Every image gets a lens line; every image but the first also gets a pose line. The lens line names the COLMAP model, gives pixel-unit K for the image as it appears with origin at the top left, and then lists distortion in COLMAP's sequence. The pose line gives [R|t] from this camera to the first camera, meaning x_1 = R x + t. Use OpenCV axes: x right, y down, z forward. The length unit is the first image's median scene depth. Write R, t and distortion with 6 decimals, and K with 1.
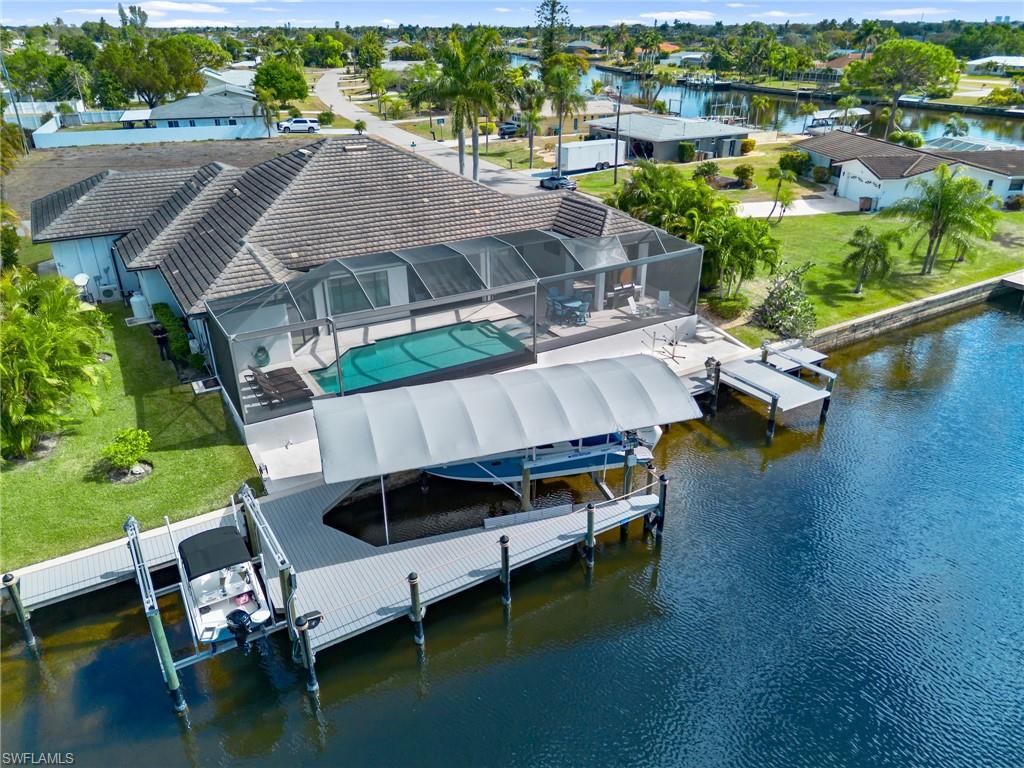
lens RADIAL K [[722.0, 0, 514.0], [0, 722.0, 384.4], [0, 0, 1]] dist [0.052934, -0.038049]
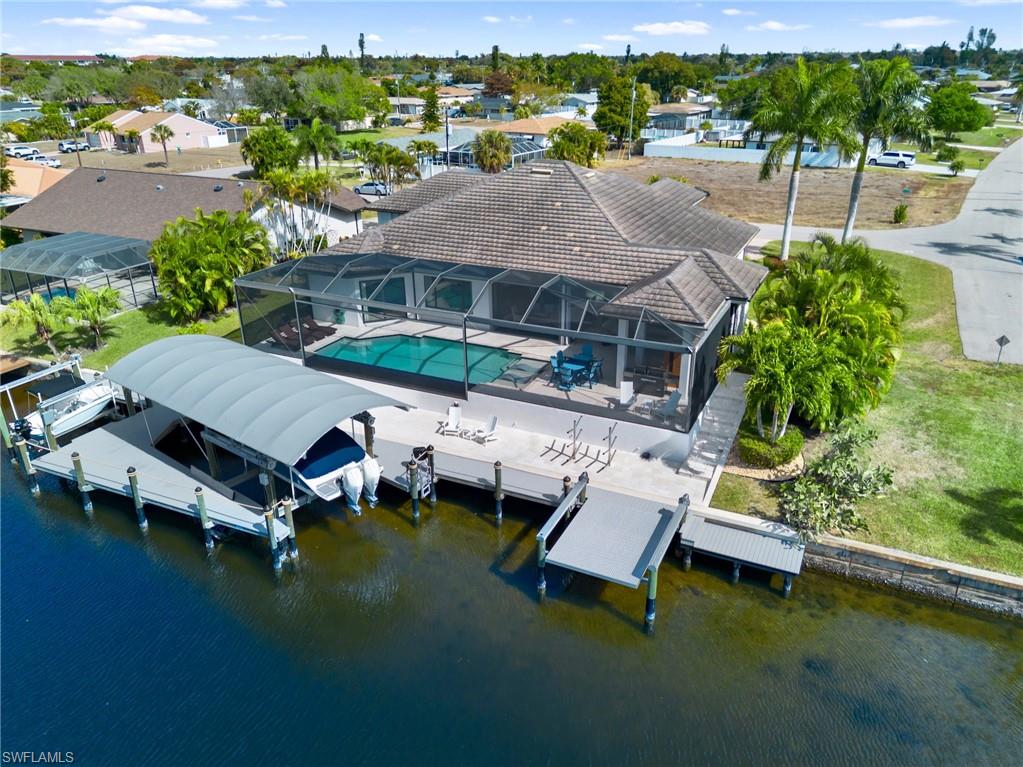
lens RADIAL K [[724.7, 0, 532.0], [0, 724.7, 396.6], [0, 0, 1]] dist [0.060262, -0.039210]
pose [[0.561139, 0.347745, -0.751131, 0.681669], [-0.359159, 0.919881, 0.157557, -0.184728], [0.745740, 0.181364, 0.641076, 0.369187]]
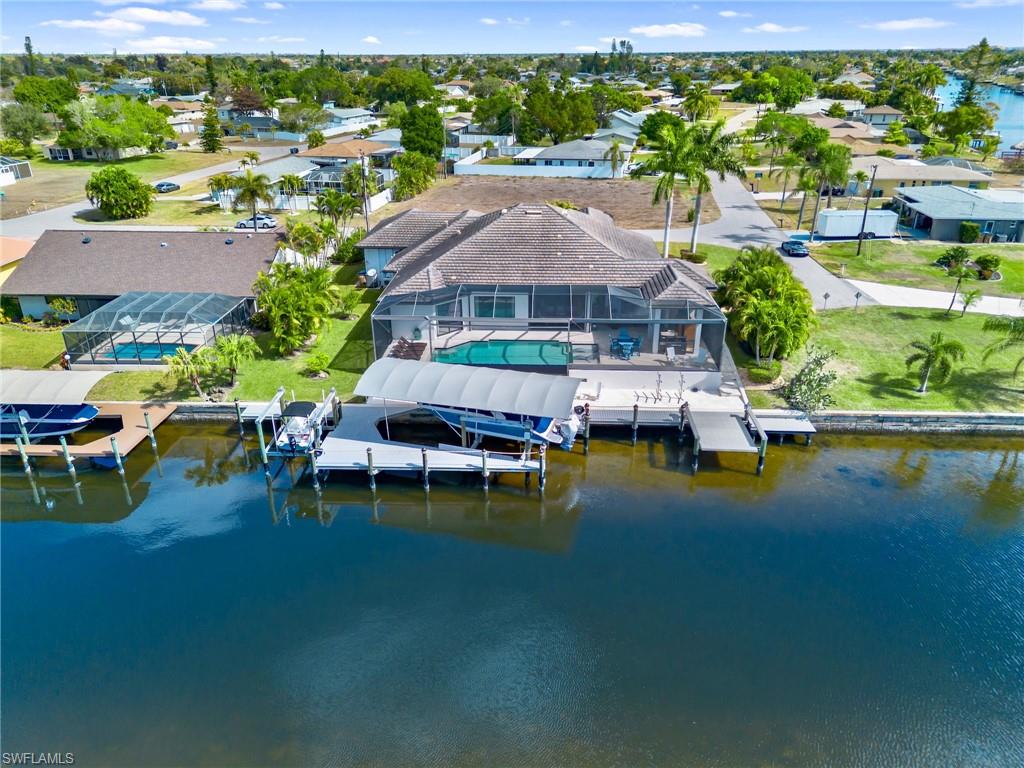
lens RADIAL K [[714.8, 0, 516.0], [0, 714.8, 386.3], [0, 0, 1]] dist [0.078164, -0.078845]
pose [[0.832246, 0.231908, -0.503573, 0.562695], [-0.242540, 0.969077, 0.045443, -0.041454], [0.498539, 0.084317, 0.862757, -0.238869]]
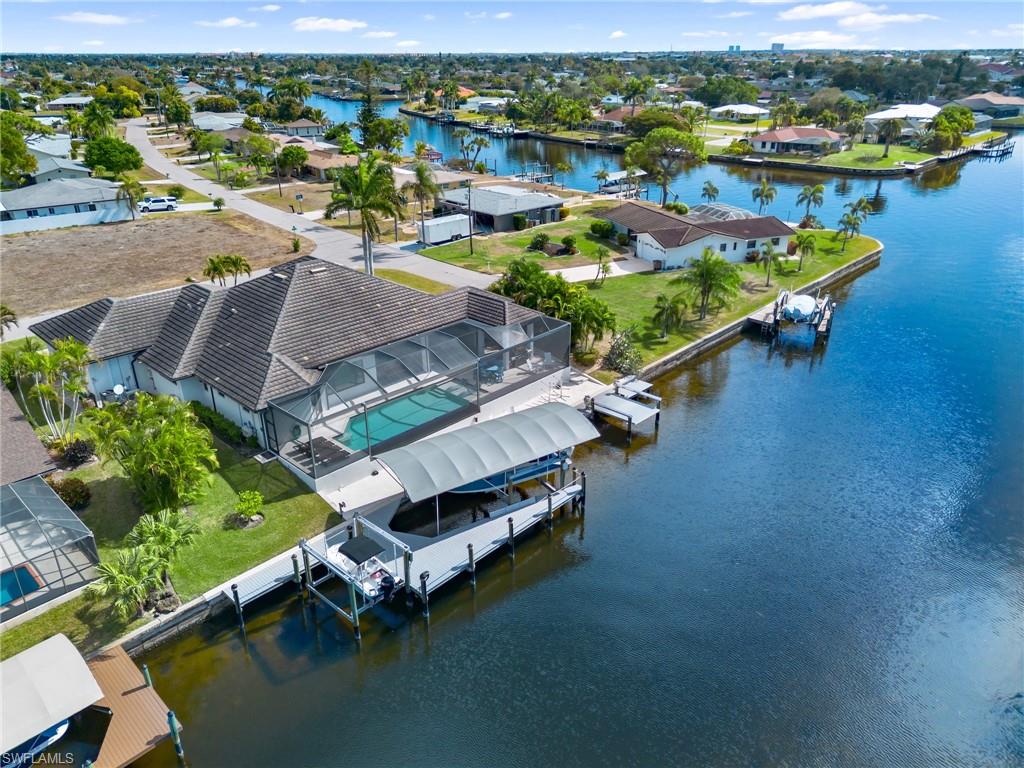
lens RADIAL K [[714.8, 0, 516.0], [0, 714.8, 386.3], [0, 0, 1]] dist [0.078164, -0.078845]
pose [[0.963761, -0.110734, 0.242700, -0.212144], [0.117119, 0.993045, -0.011993, -0.048376], [-0.239684, 0.039984, 0.970027, -0.394940]]
